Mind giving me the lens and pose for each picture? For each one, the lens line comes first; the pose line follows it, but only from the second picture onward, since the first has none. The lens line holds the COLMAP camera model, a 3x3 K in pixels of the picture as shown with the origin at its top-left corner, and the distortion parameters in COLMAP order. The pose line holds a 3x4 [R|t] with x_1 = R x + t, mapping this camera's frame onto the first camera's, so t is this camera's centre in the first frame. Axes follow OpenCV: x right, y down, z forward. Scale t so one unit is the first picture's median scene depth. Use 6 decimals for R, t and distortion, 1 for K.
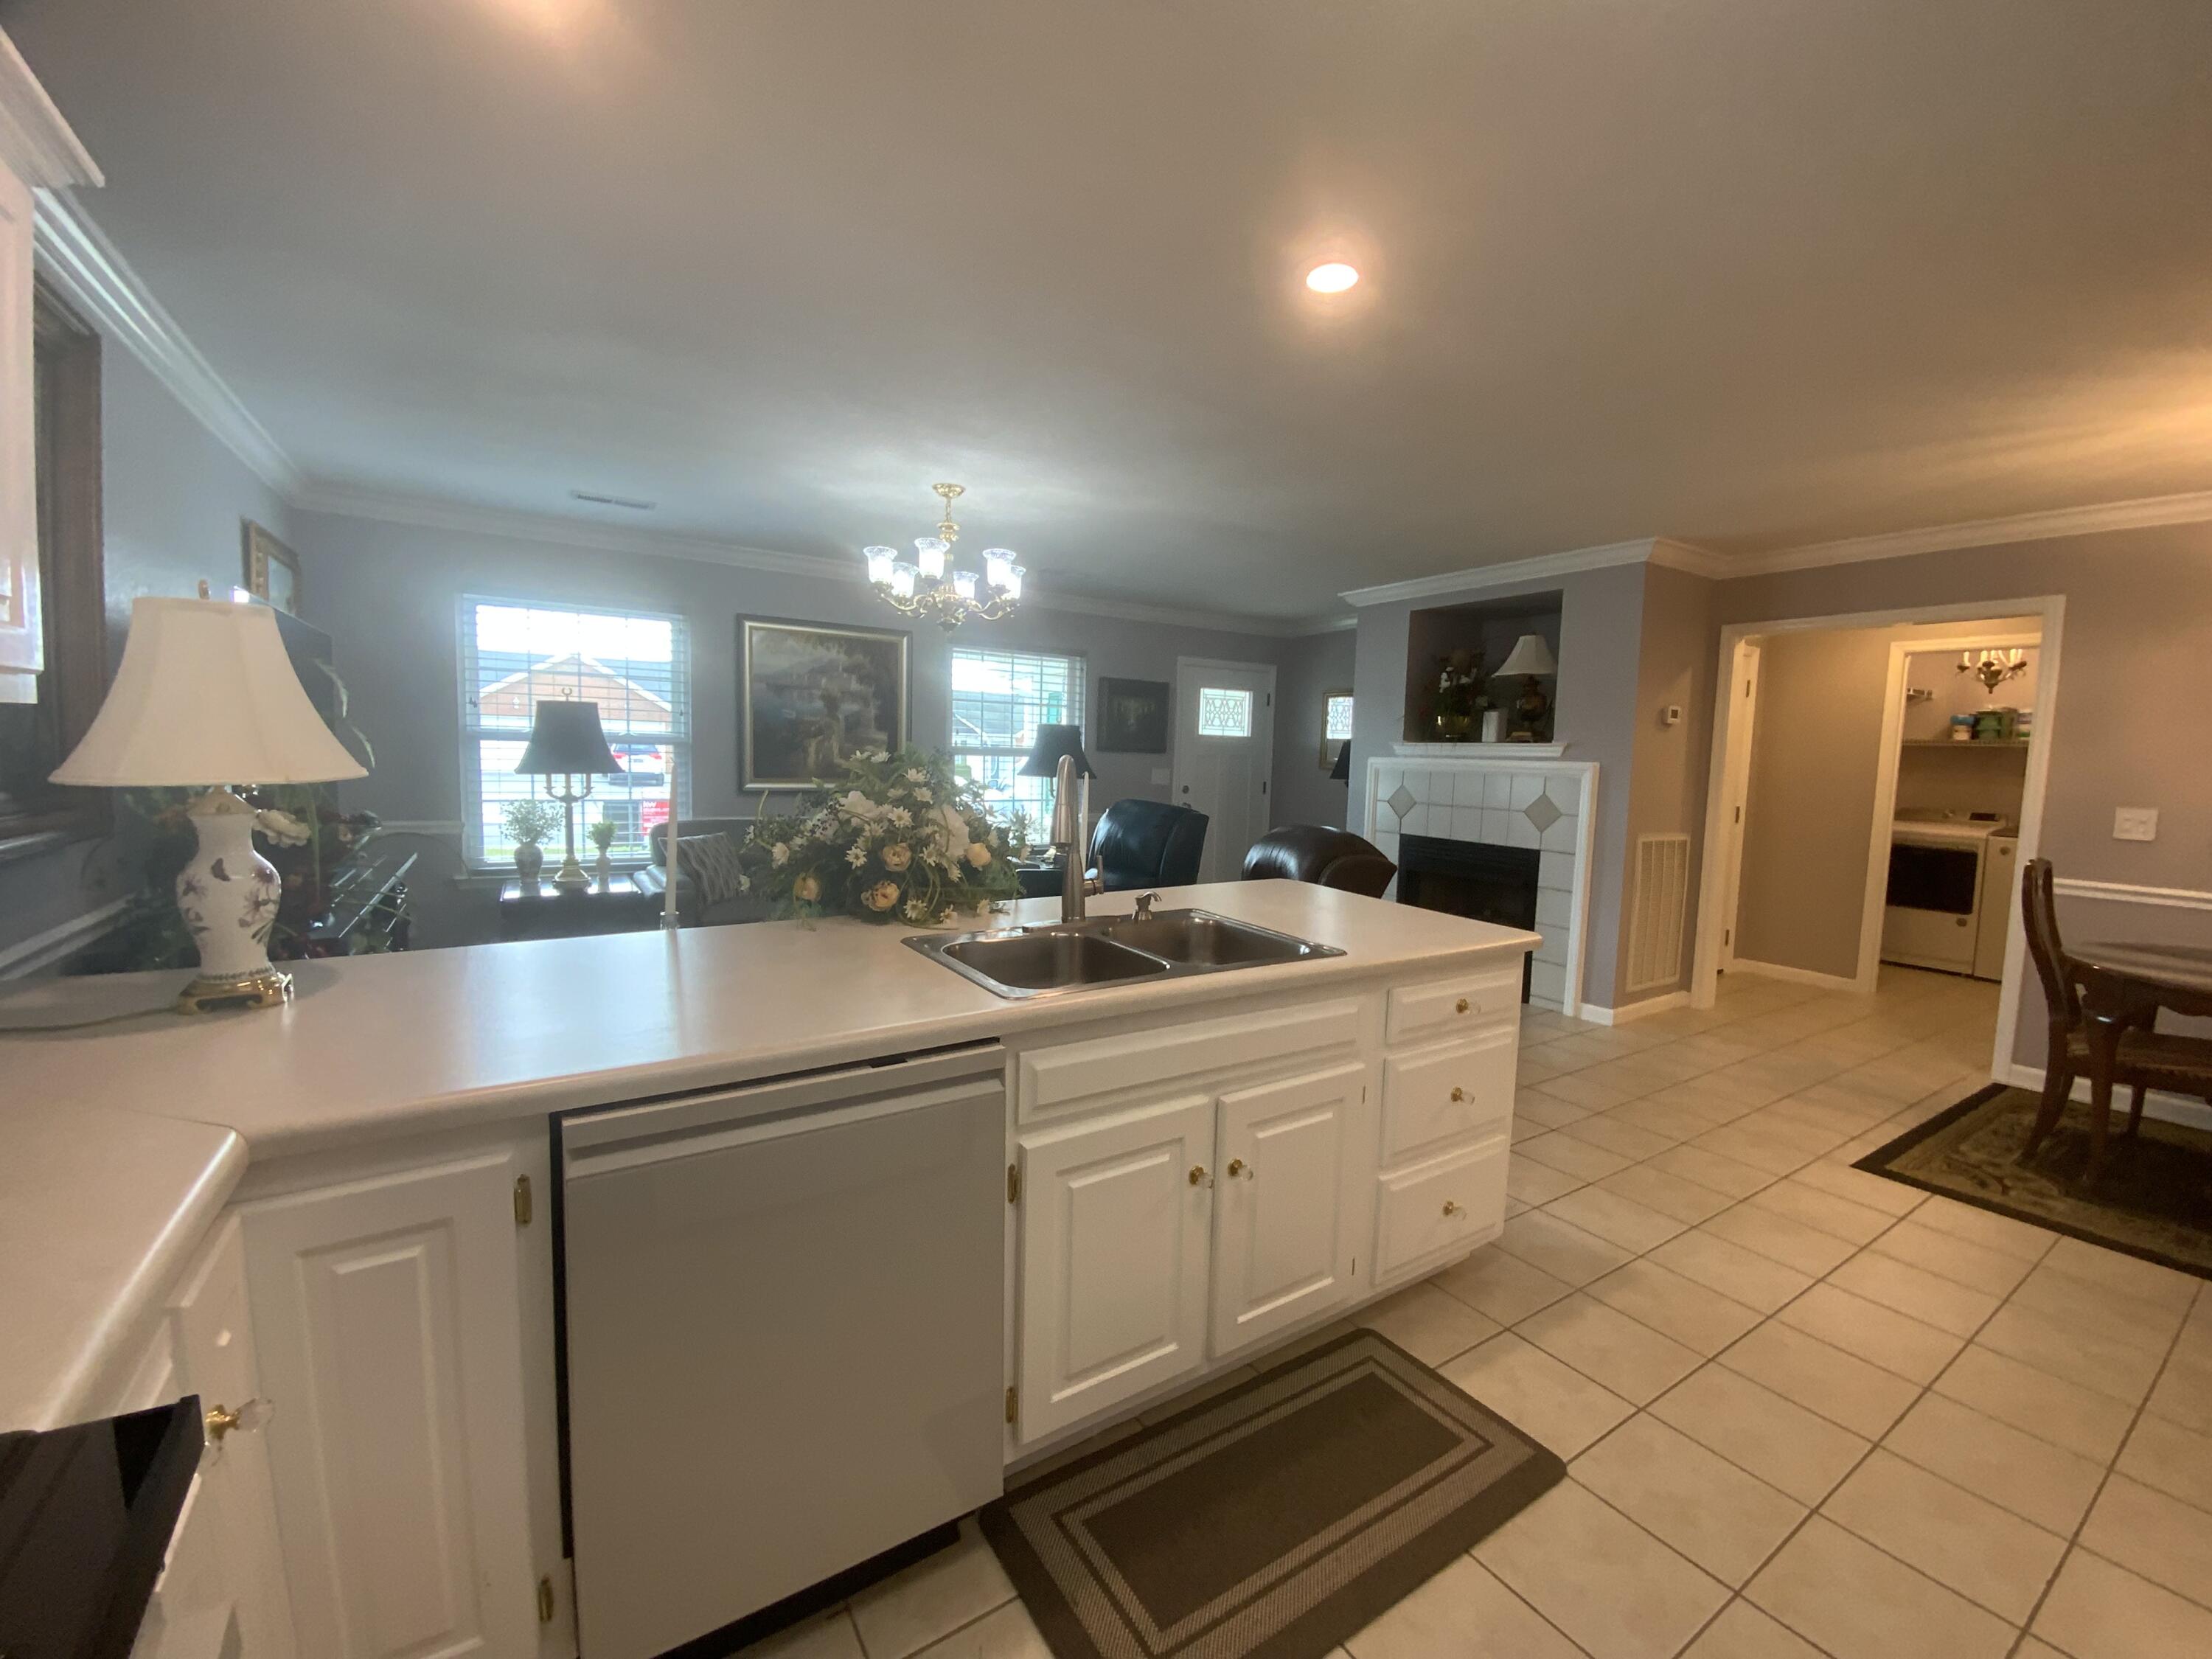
lens RADIAL K [[877.7, 0, 1105.0], [0, 877.7, 845.0], [0, 0, 1]] dist [0.023246, -0.020584]
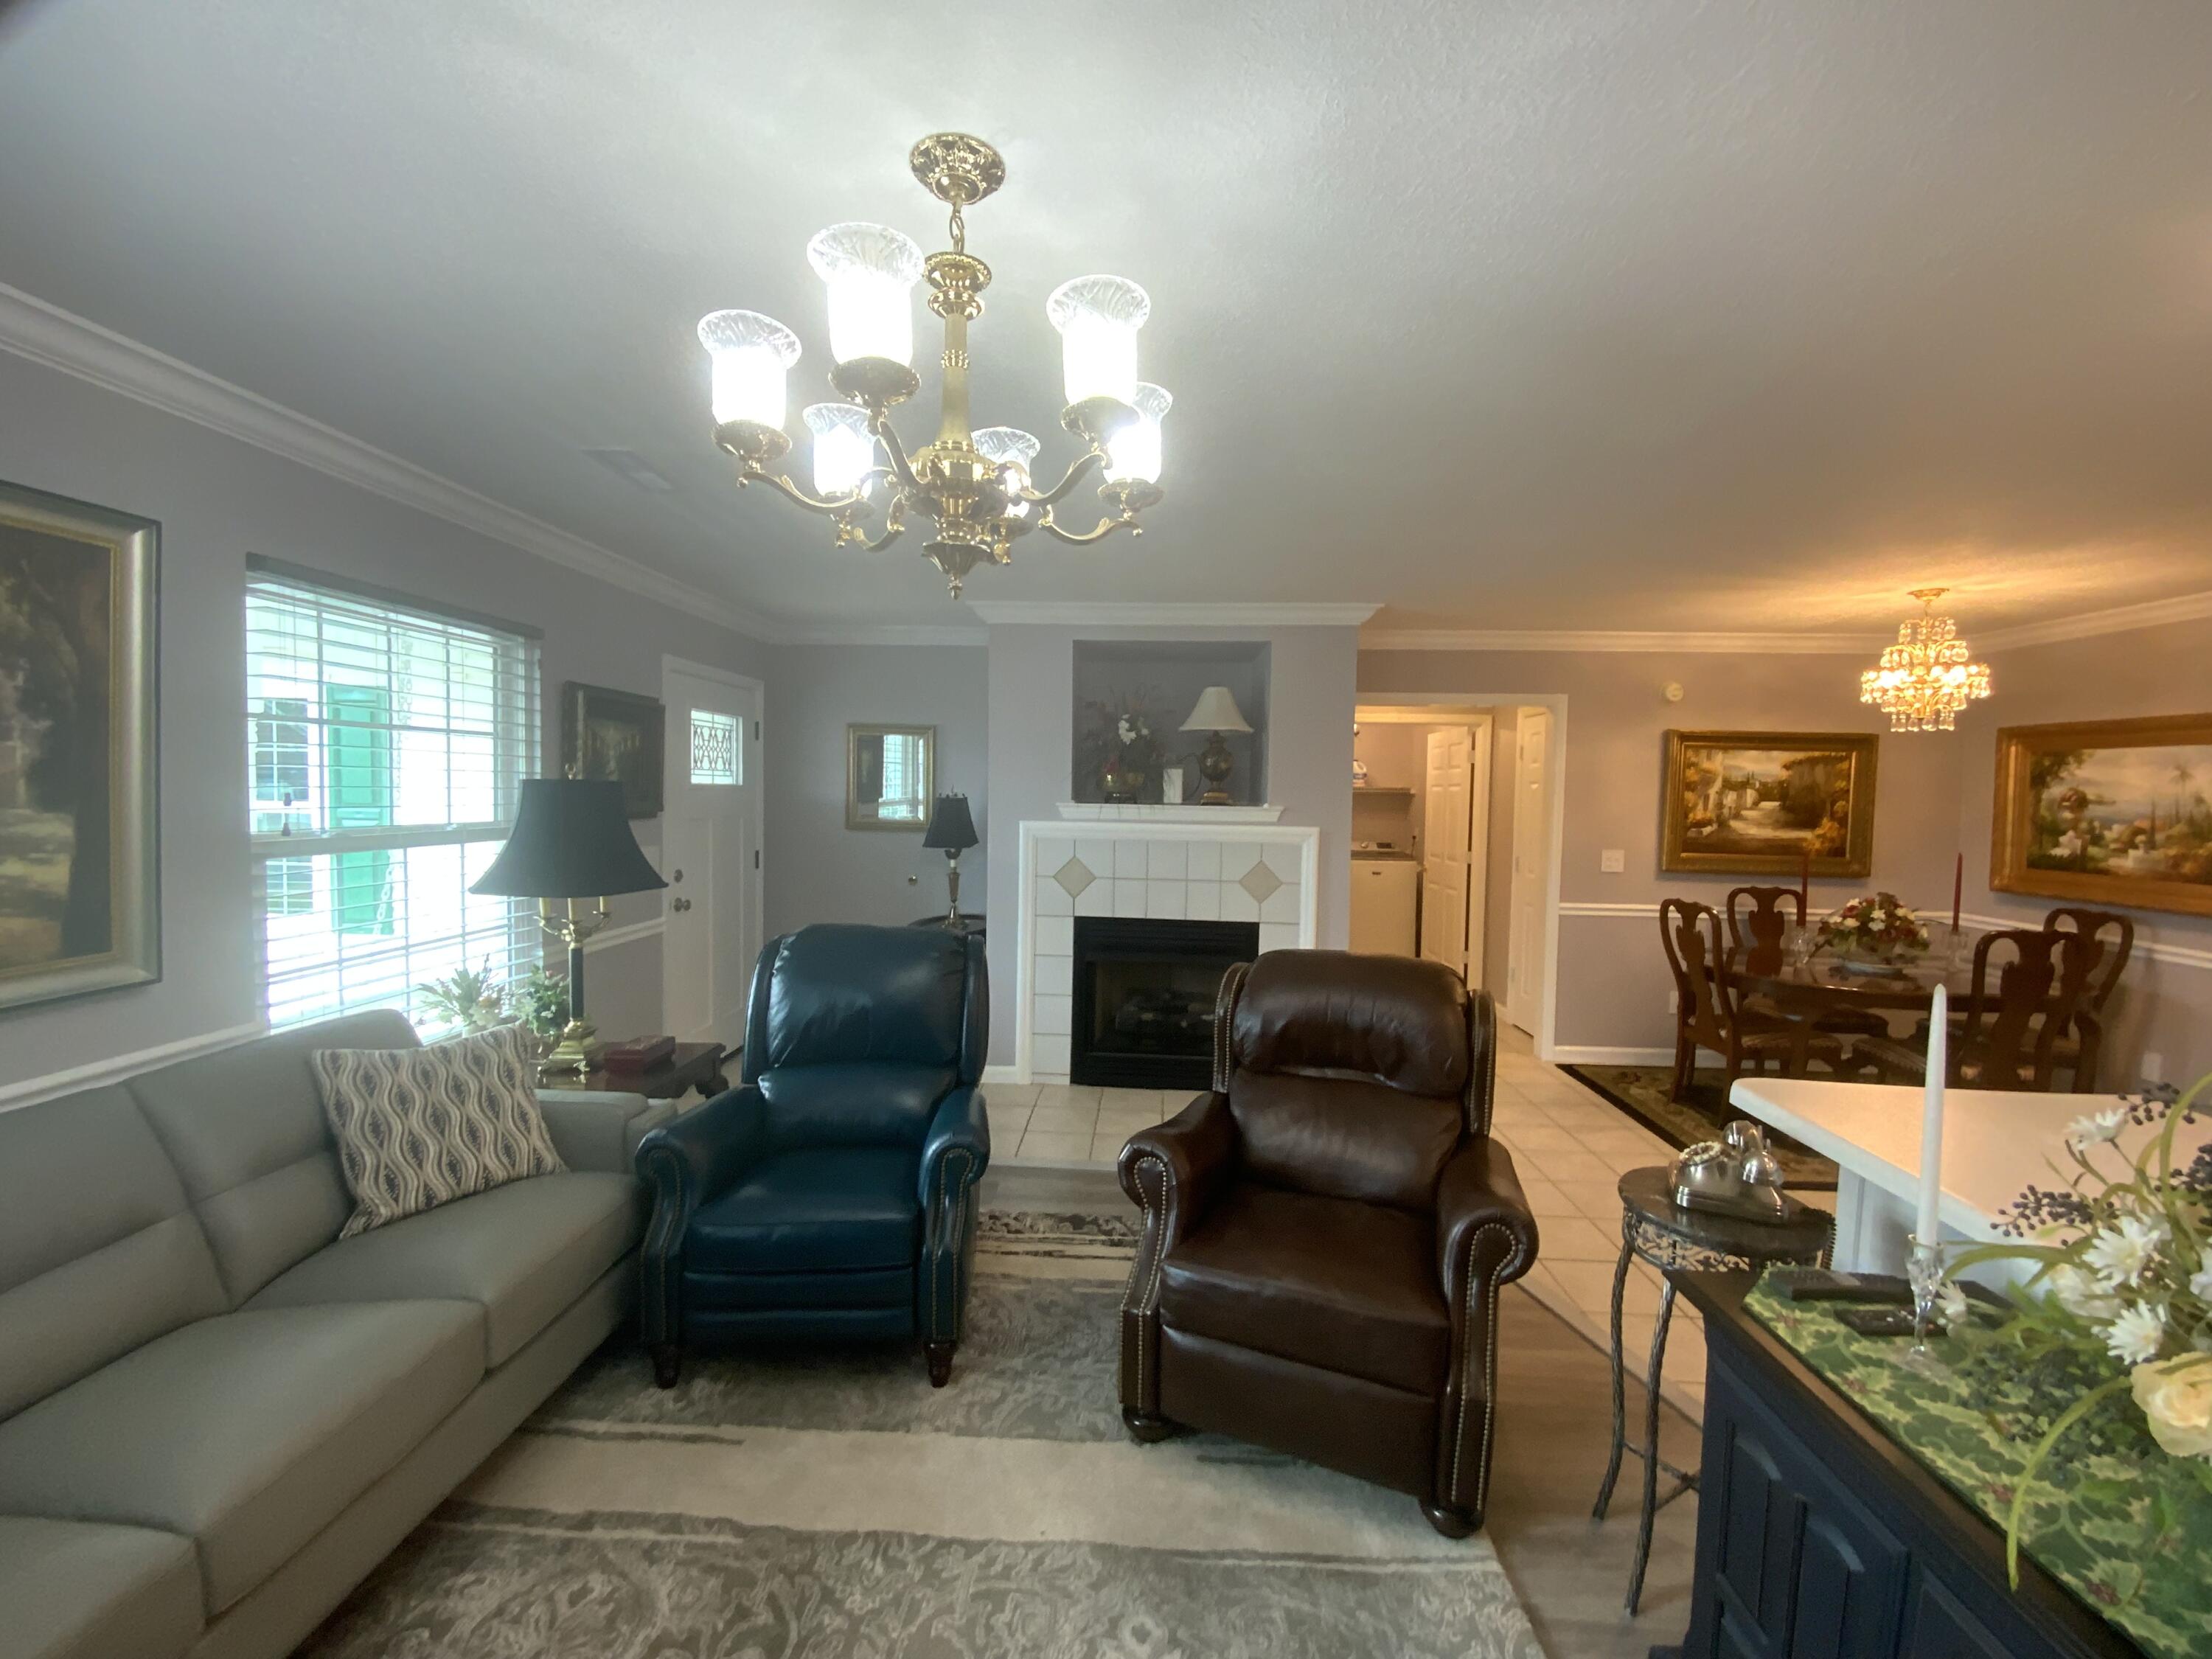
lens RADIAL K [[888.2, 0, 1108.7], [0, 888.2, 833.3], [0, 0, 1]] dist [0.030528, -0.021410]
pose [[0.574573, -0.055635, 0.816560, -0.333672], [0.080975, 0.996656, 0.010927, -0.106208], [-0.814438, 0.059843, 0.577156, 0.573675]]
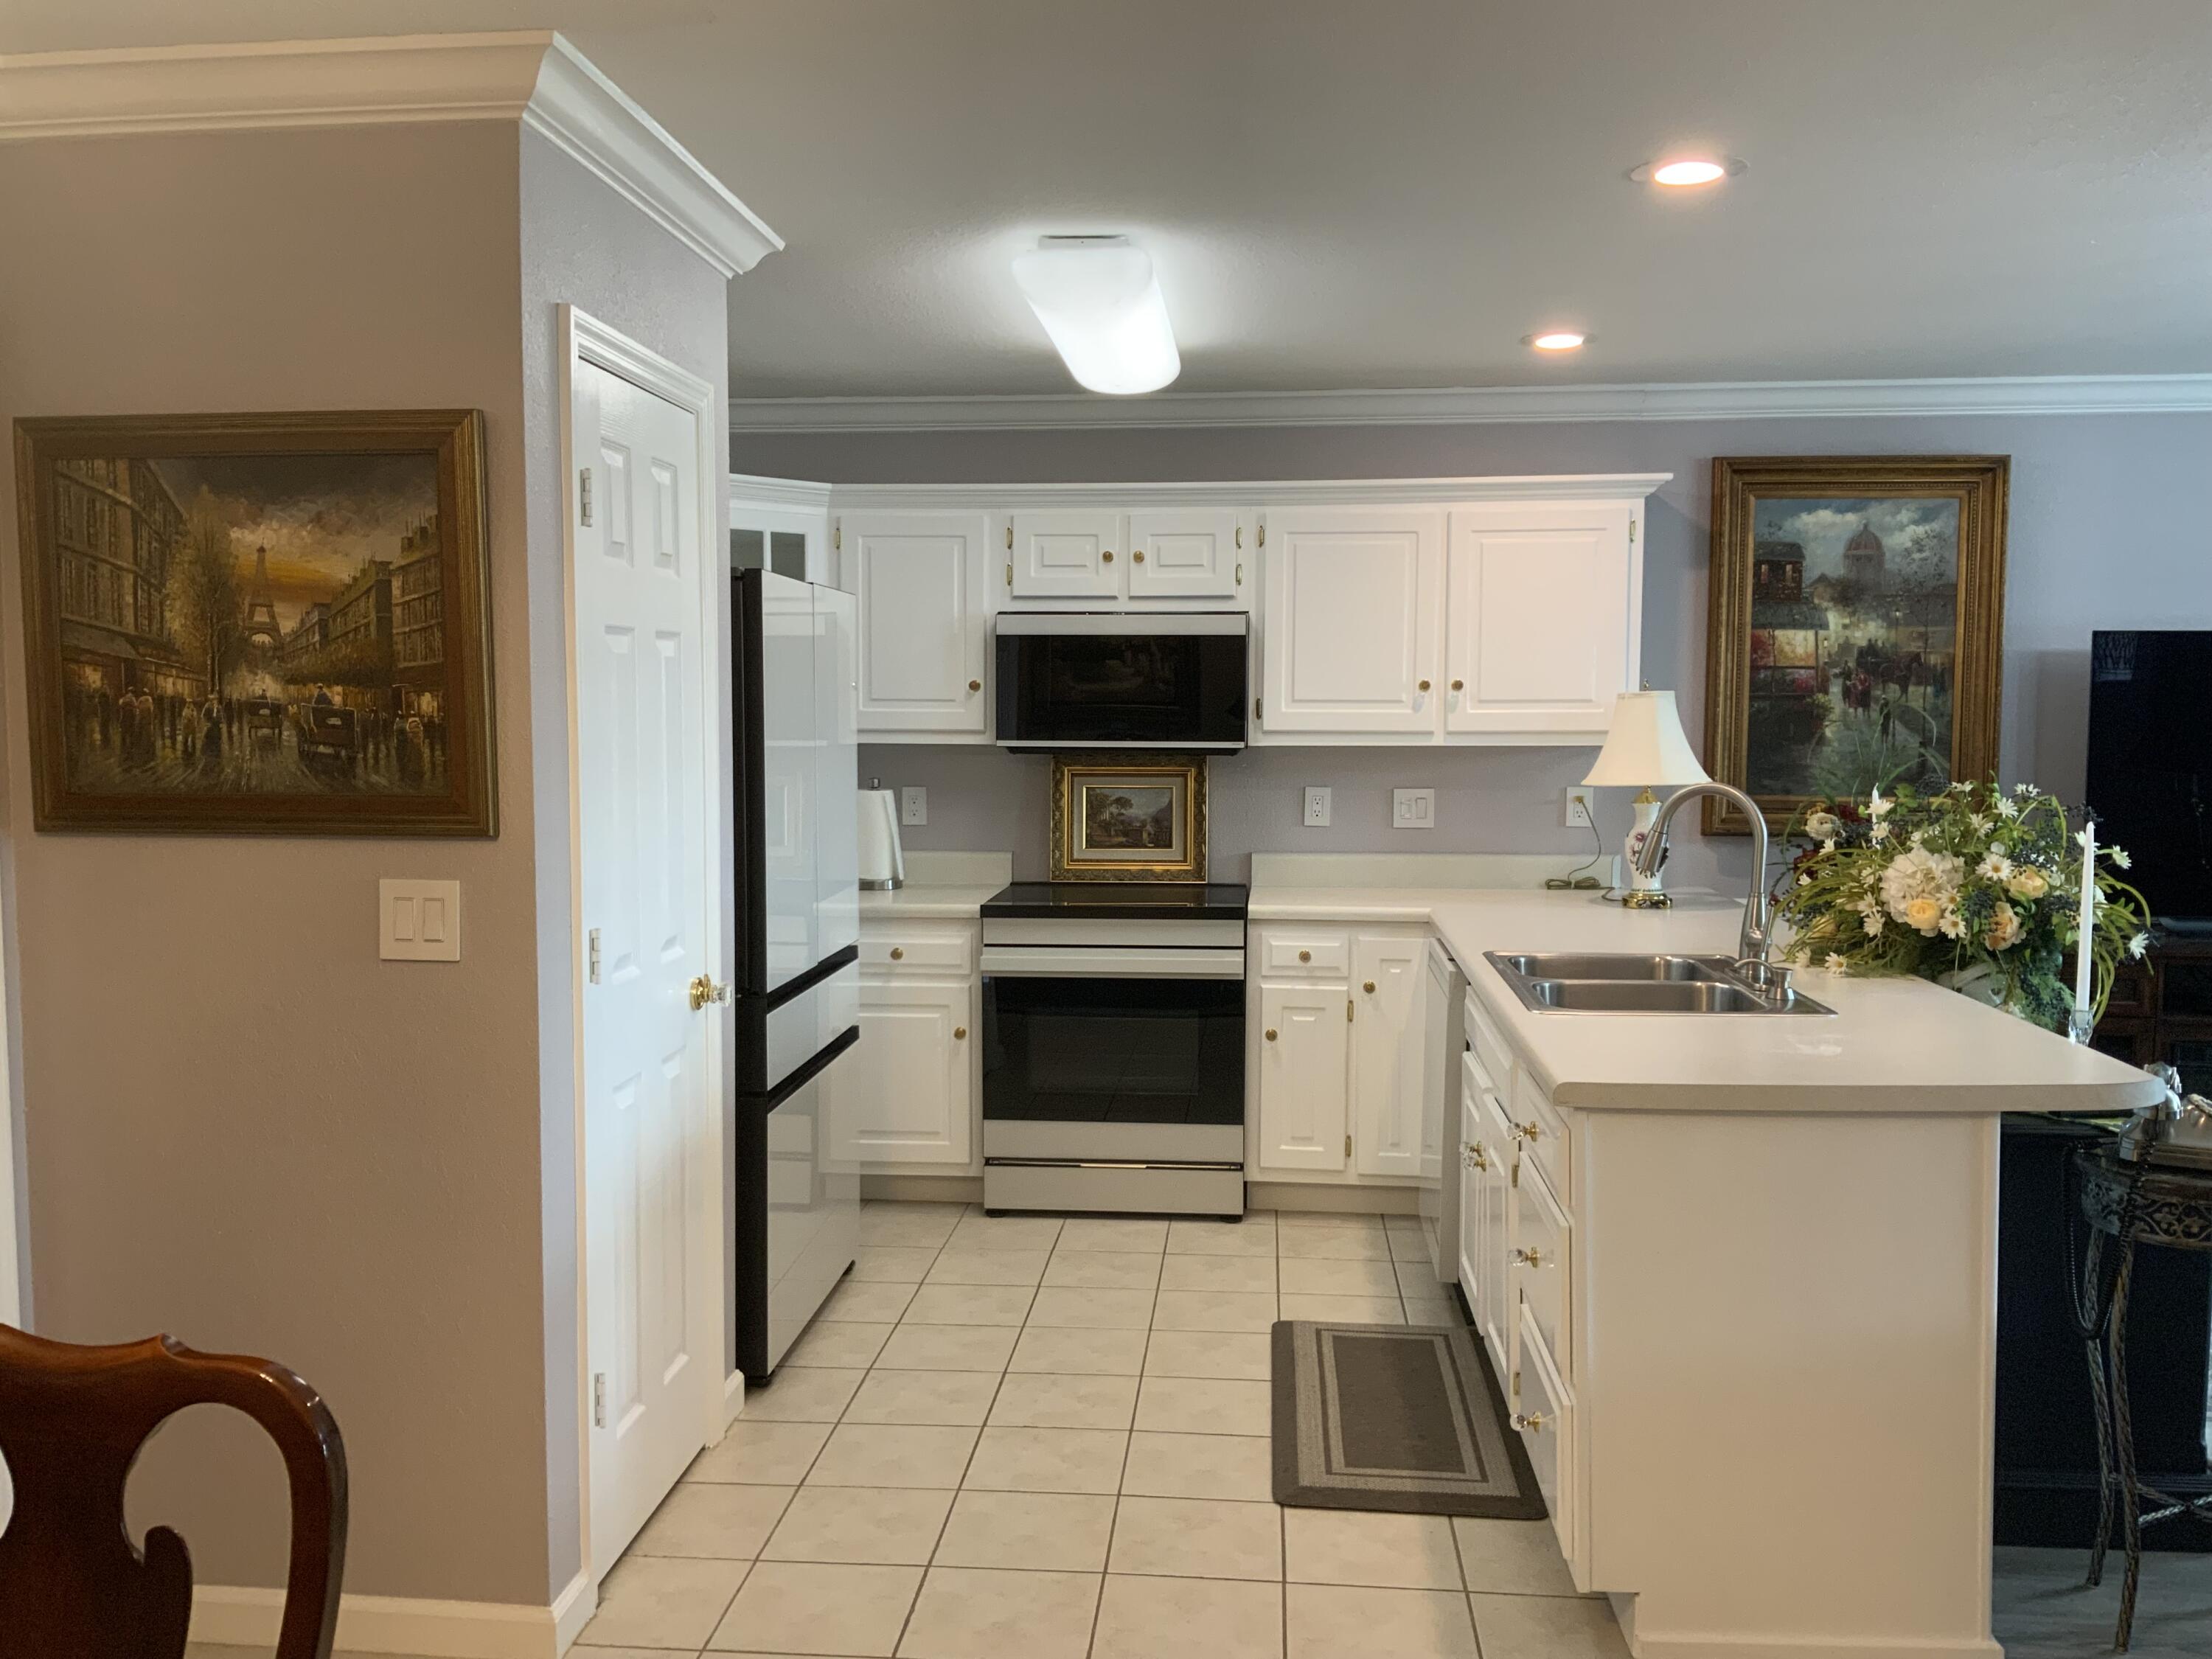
lens RADIAL K [[1802.3, 0, 1069.7], [0, 1802.3, 835.7], [0, 0, 1]] dist [-0.001082, -0.005703]
pose [[-0.624532, 0.033029, -0.780301, 0.729581], [-0.096440, 0.988197, 0.119017, -0.081223], [0.775022, 0.149582, -0.613975, 0.640532]]
